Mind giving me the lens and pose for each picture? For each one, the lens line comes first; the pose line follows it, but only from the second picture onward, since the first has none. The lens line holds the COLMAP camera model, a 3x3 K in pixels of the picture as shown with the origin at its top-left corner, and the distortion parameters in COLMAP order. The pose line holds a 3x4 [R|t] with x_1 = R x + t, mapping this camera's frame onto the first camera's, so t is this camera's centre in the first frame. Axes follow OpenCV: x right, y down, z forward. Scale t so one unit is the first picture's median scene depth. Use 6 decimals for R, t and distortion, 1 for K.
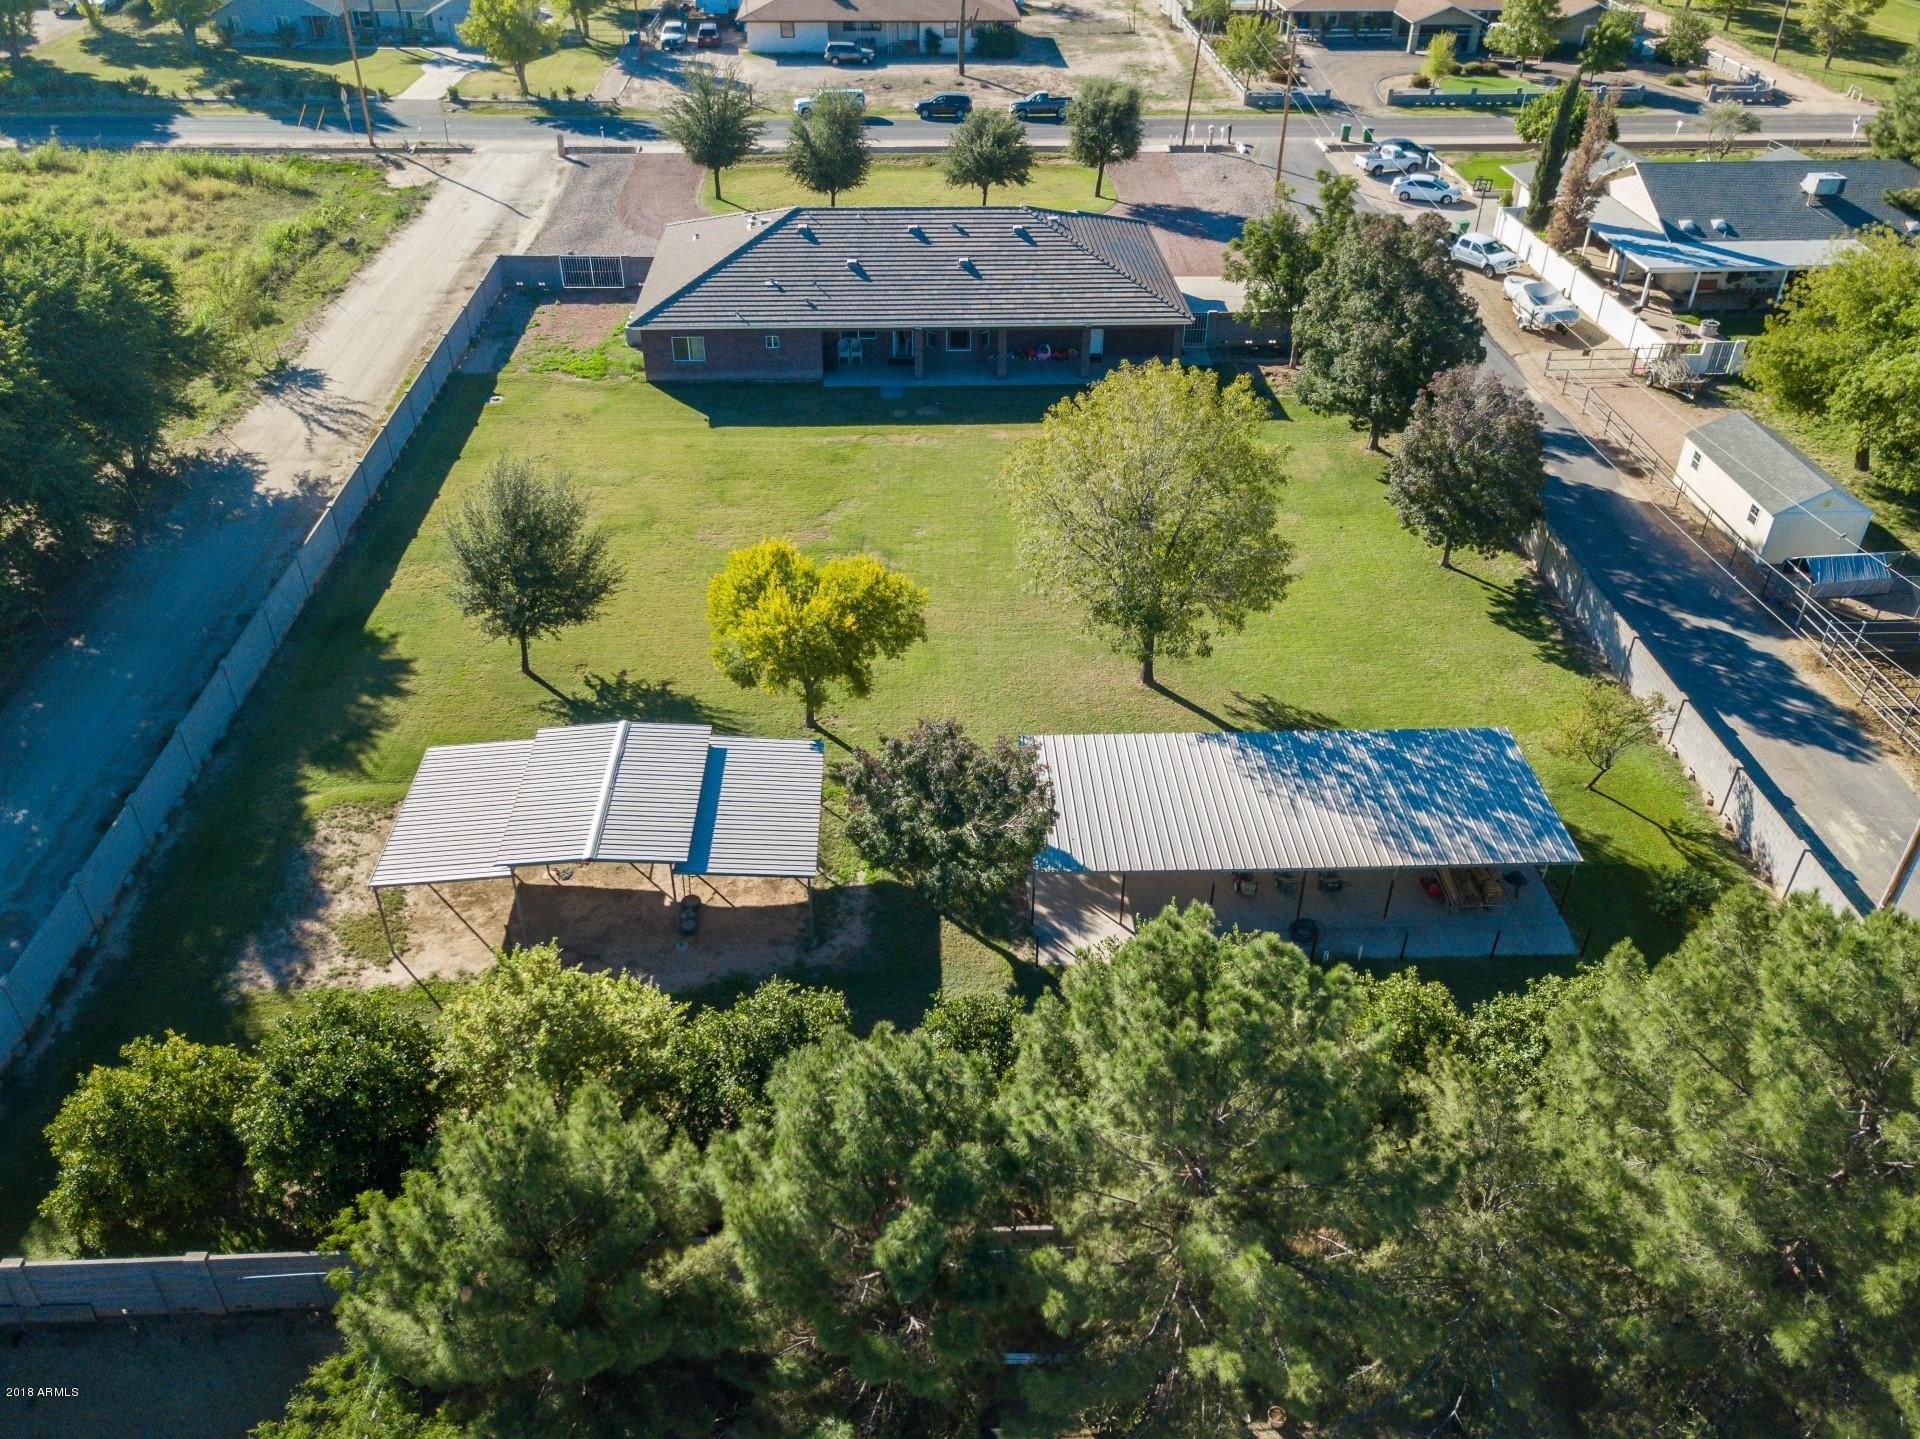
lens RADIAL K [[1495.4, 0, 960.0], [0, 1495.4, 719.5], [0, 0, 1]] dist [0.031426, -0.011123]
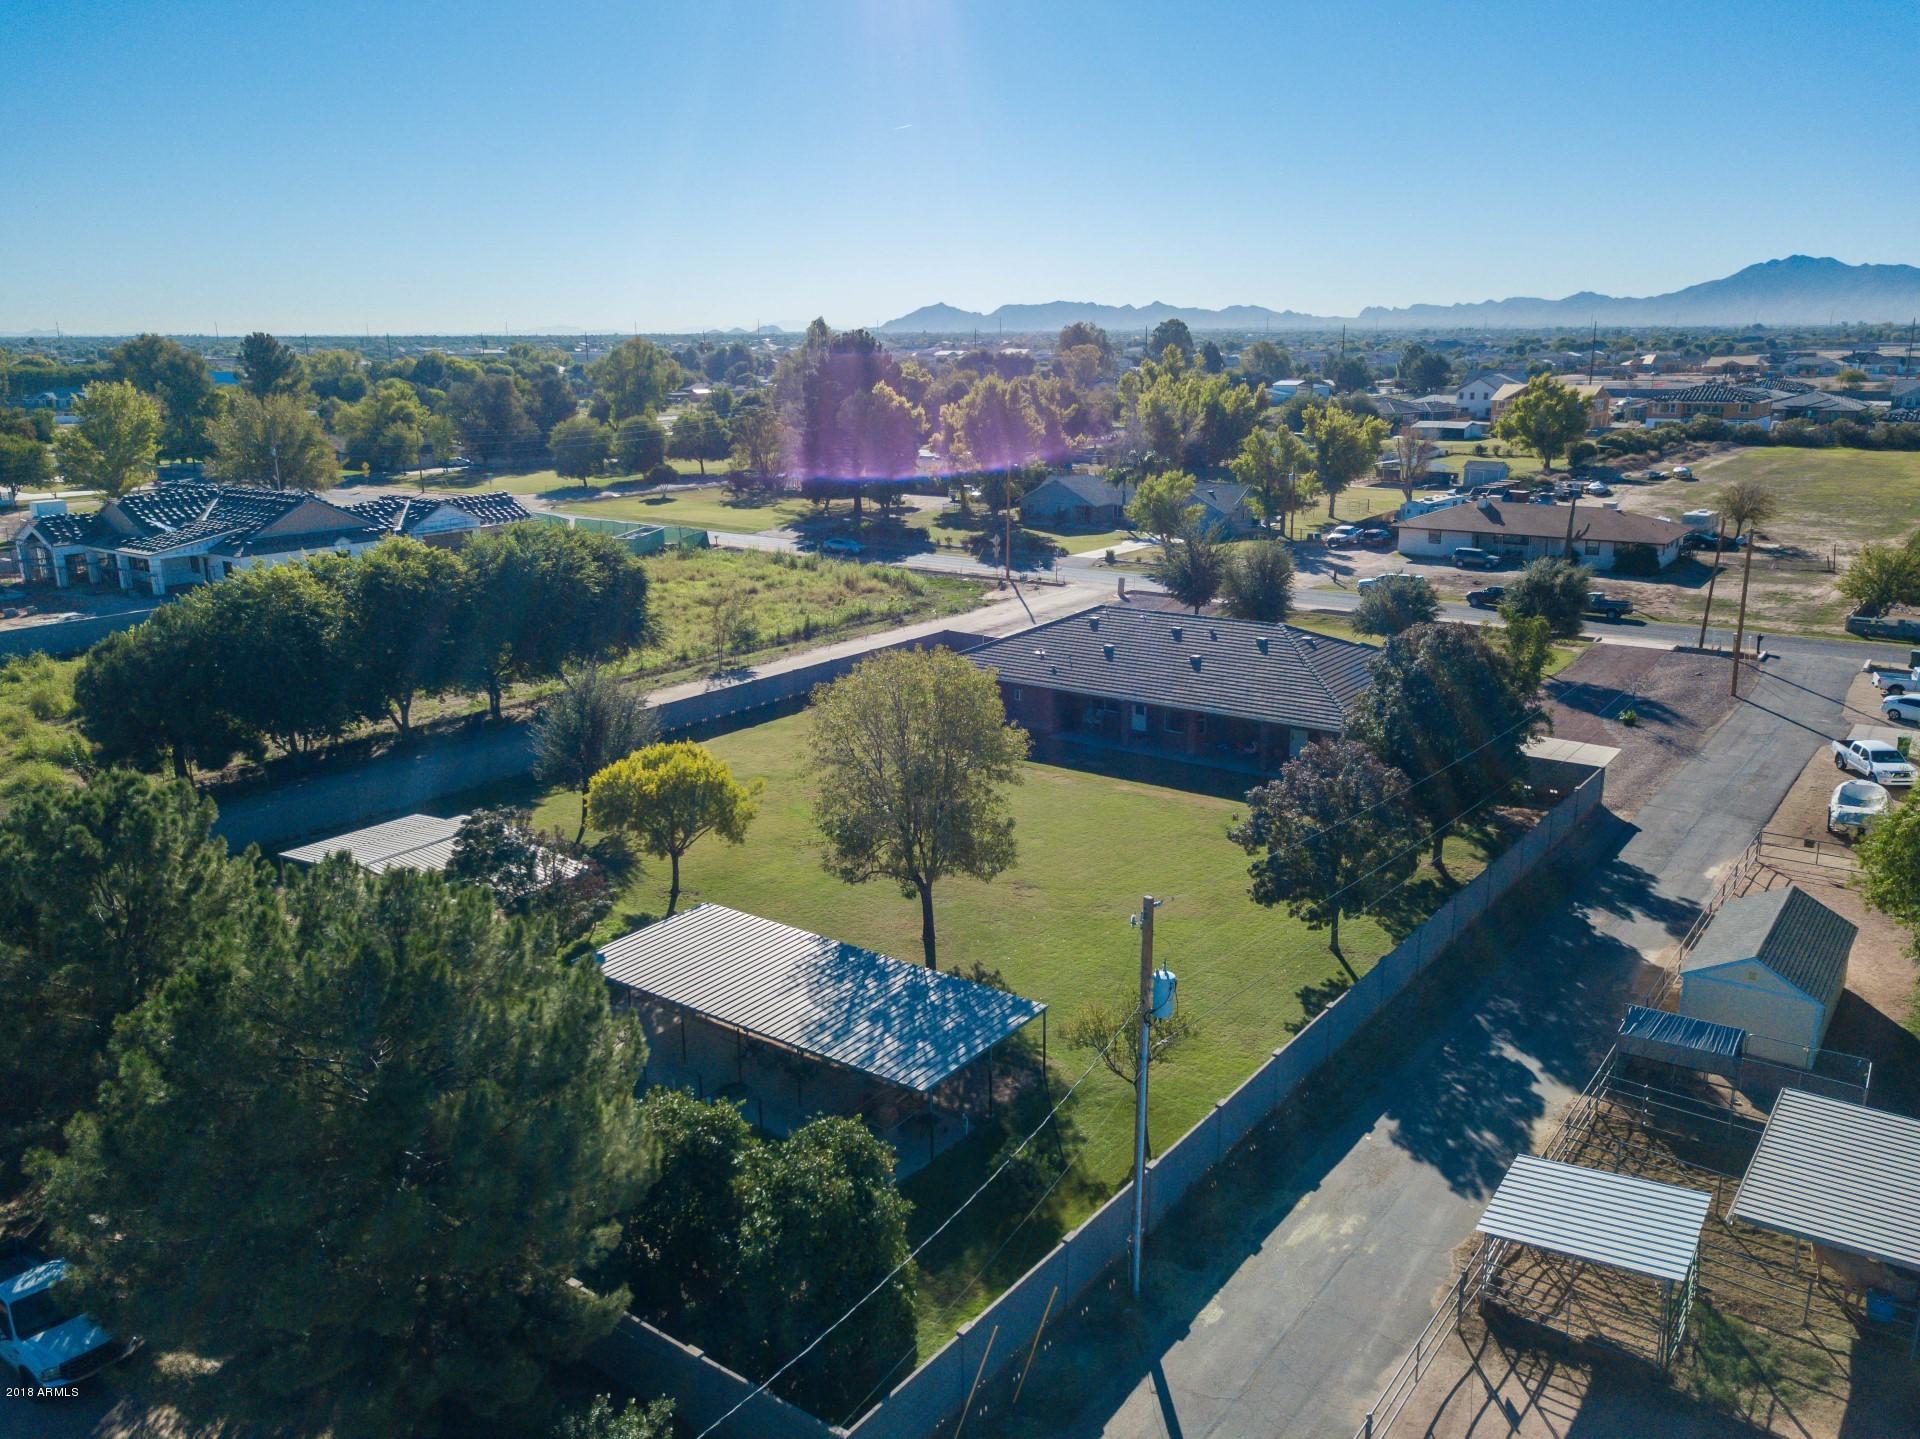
lens RADIAL K [[1495.4, 0, 960.0], [0, 1495.4, 719.5], [0, 0, 1]] dist [0.031426, -0.011123]
pose [[0.775739, 0.144198, -0.614358, 0.567325], [-0.347352, 0.910361, -0.224921, 0.047902], [0.526854, 0.387878, 0.756290, 0.089687]]
